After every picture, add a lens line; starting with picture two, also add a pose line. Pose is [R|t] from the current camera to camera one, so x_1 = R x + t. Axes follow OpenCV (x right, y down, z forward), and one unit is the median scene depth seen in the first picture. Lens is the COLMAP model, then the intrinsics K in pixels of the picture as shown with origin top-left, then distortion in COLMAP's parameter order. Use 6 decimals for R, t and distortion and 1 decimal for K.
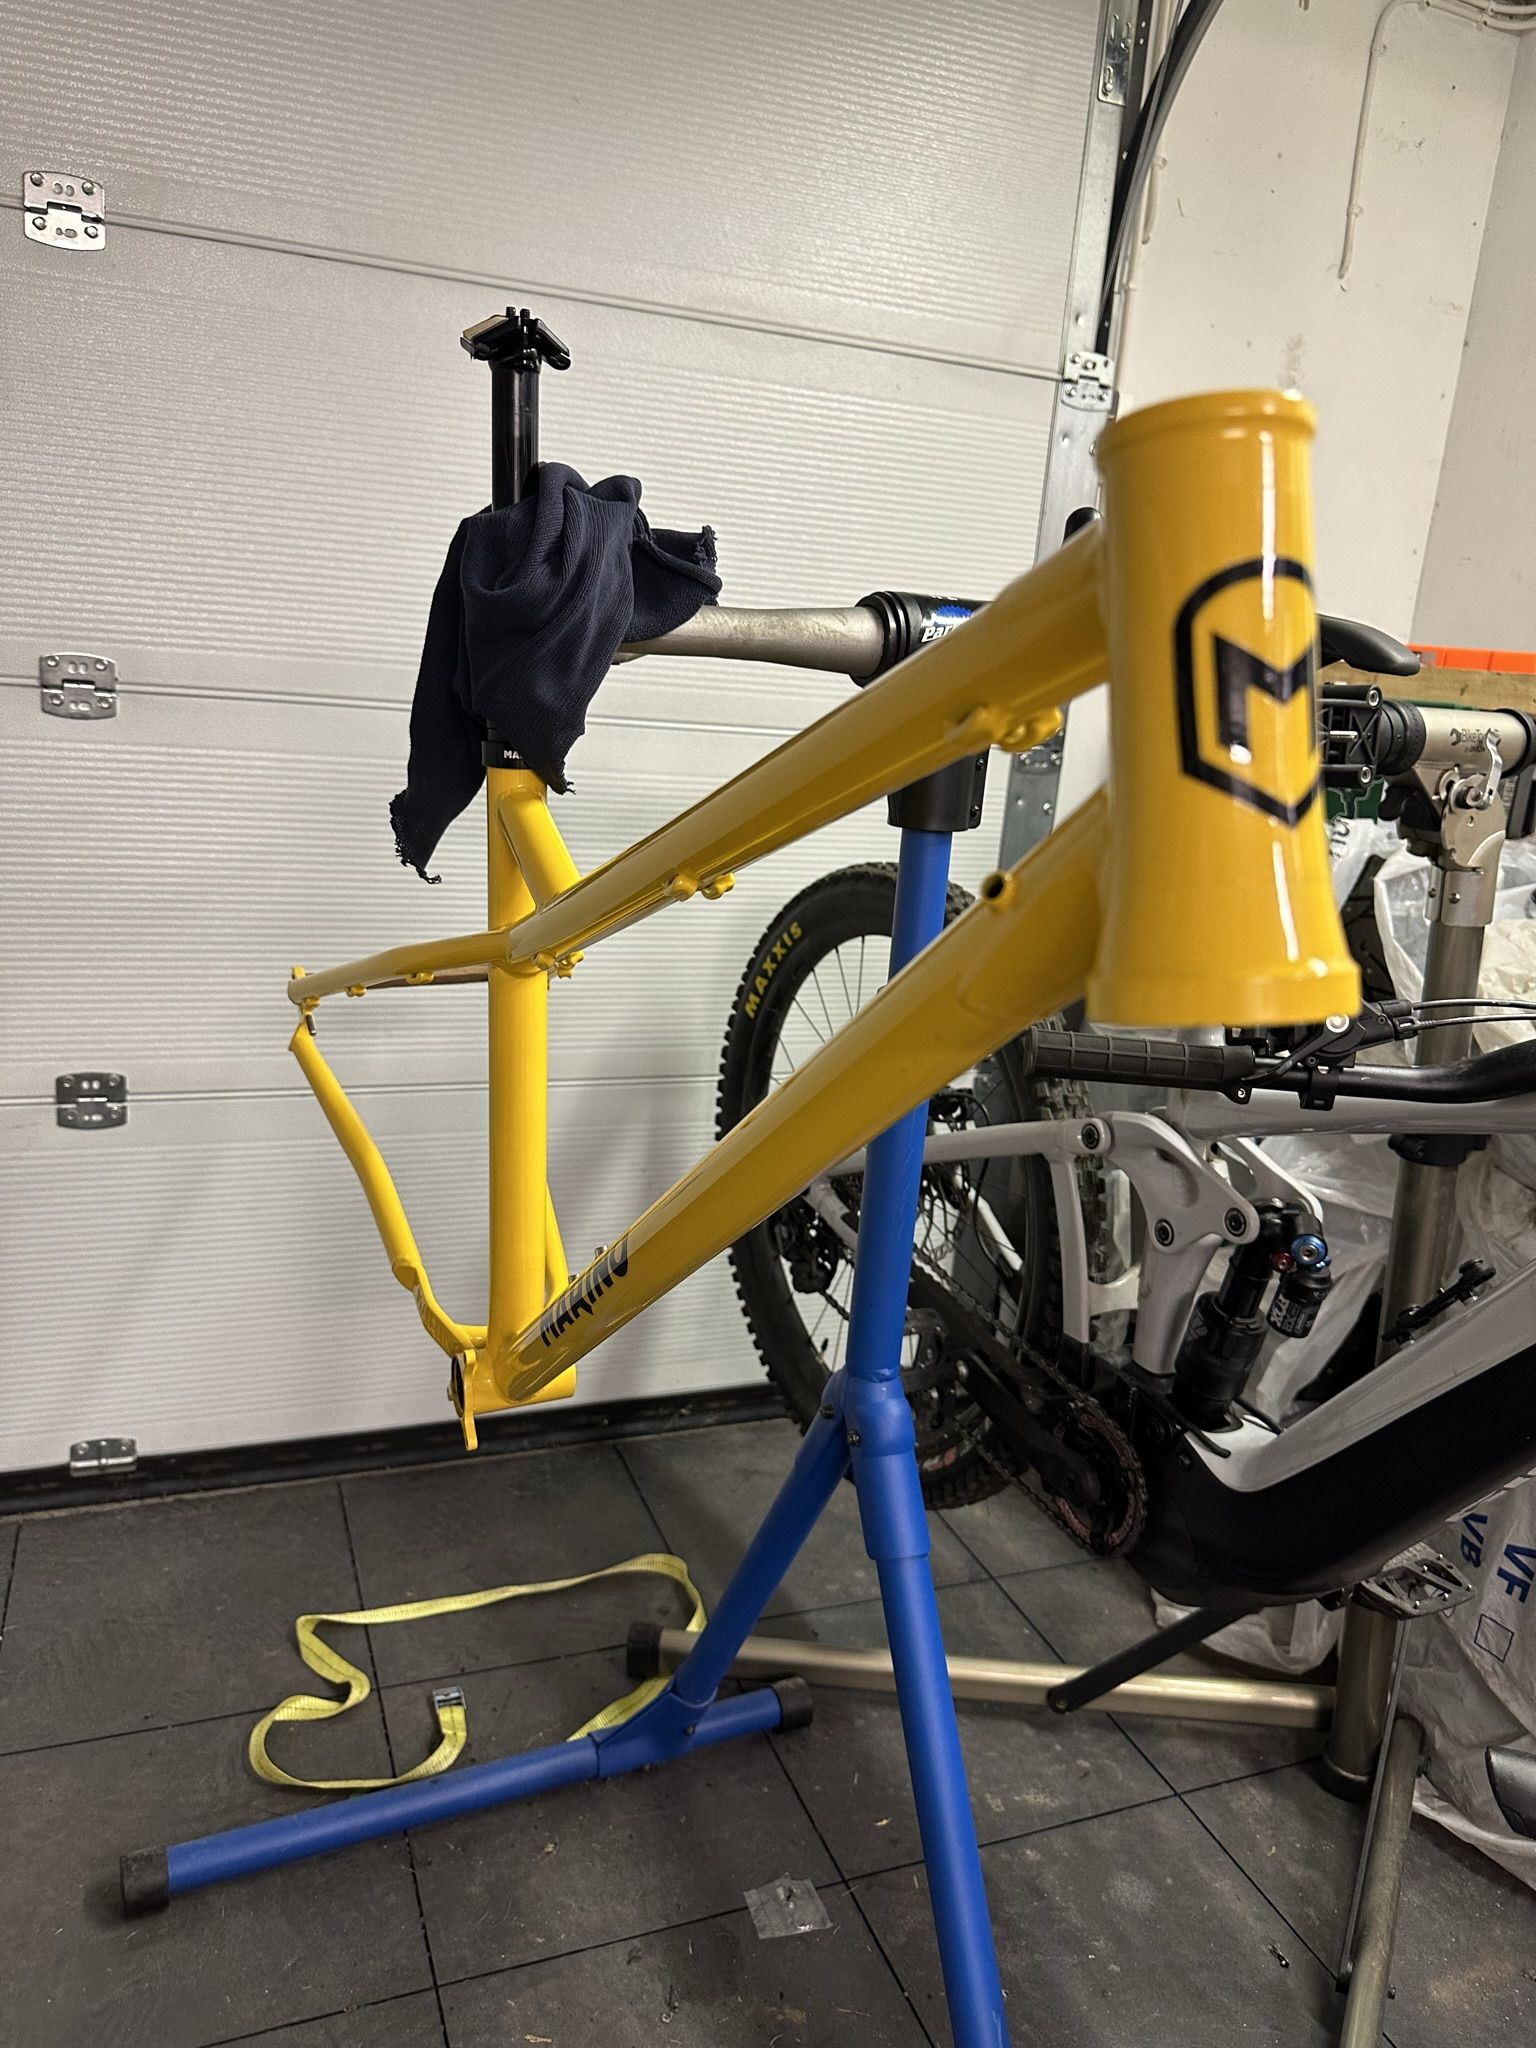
lens RADIAL K [[1553.1, 0, 768.0], [0, 1553.1, 1024.0], [0, 0, 1]] dist [0.003459, 0.001168]
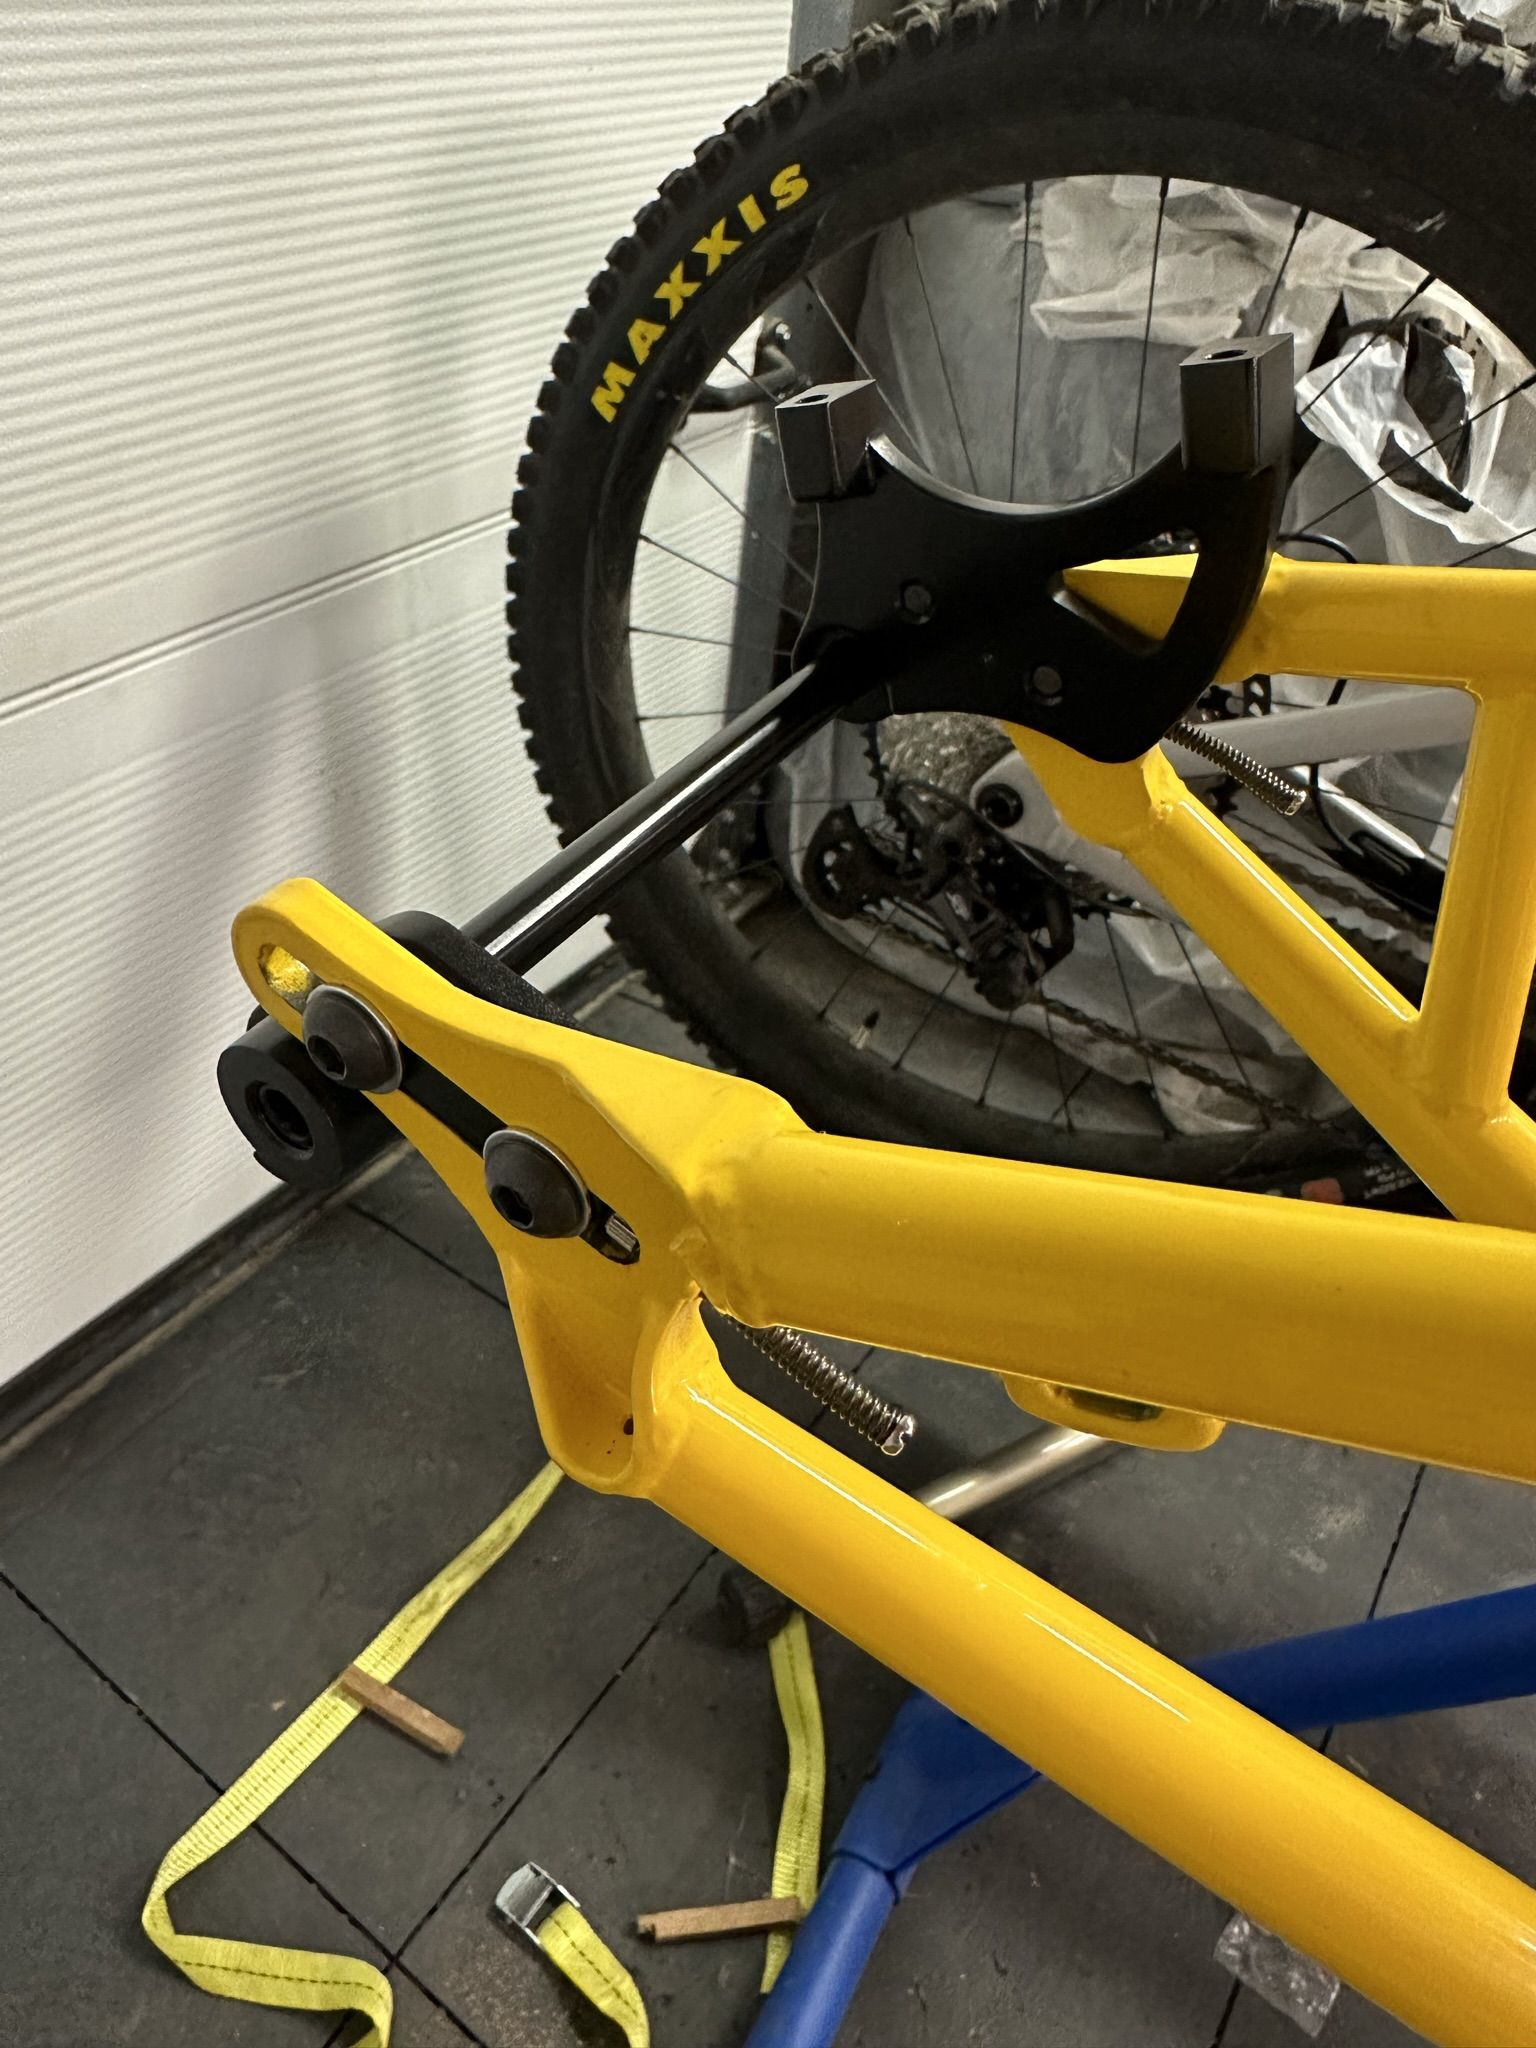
lens RADIAL K [[1471.1, 0, 768.0], [0, 1471.1, 1024.0], [0, 0, 1]] dist [-0.007208, -0.004413]
pose [[0.831133, -0.358183, 0.425350, -0.224625], [0.116465, 0.860078, 0.496691, -0.062392], [-0.543740, -0.363278, 0.756555, 0.625939]]
